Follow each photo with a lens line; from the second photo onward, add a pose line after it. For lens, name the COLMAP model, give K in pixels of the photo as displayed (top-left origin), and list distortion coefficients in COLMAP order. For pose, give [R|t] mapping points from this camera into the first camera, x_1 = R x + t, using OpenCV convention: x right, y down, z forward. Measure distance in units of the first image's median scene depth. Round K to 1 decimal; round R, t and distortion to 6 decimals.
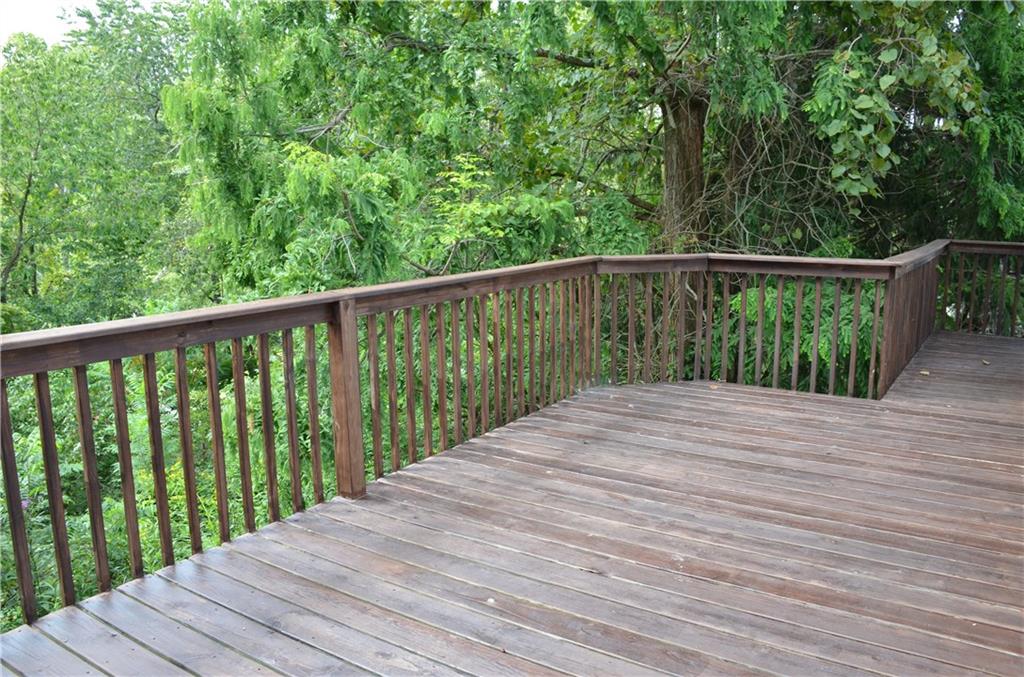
lens RADIAL K [[807.1, 0, 512.0], [0, 807.1, 338.5], [0, 0, 1]] dist [-0.067500, 0.011091]
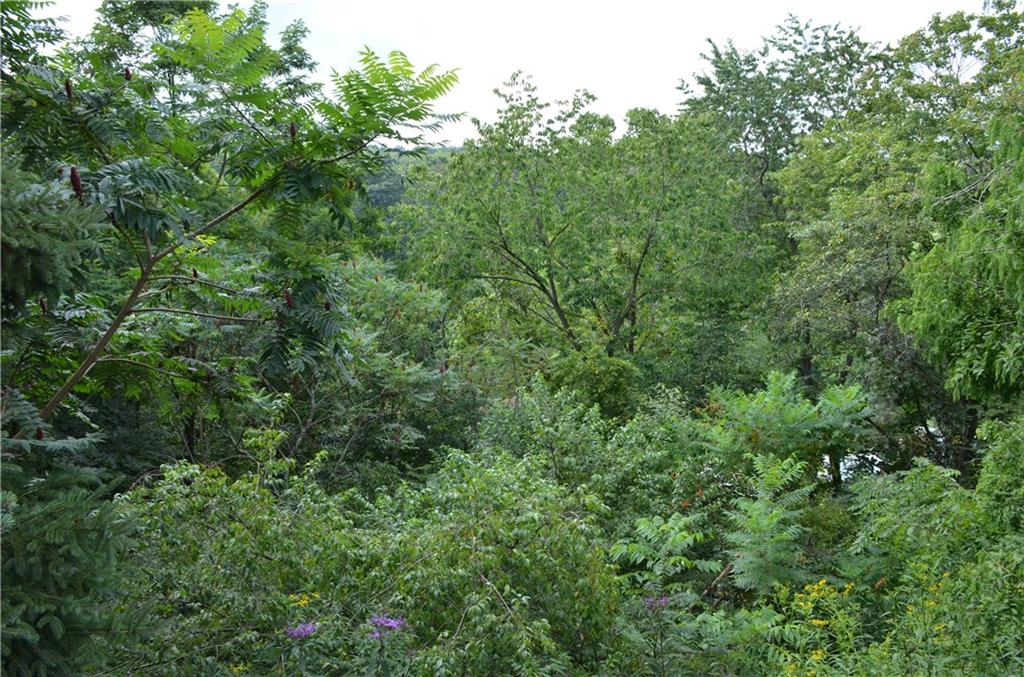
lens RADIAL K [[807.1, 0, 512.0], [0, 807.1, 338.5], [0, 0, 1]] dist [-0.067500, 0.011091]
pose [[0.788052, 0.073257, -0.611235, -0.086277], [-0.120699, 0.992010, -0.036722, -0.011584], [0.603660, 0.102715, 0.790597, 0.059146]]
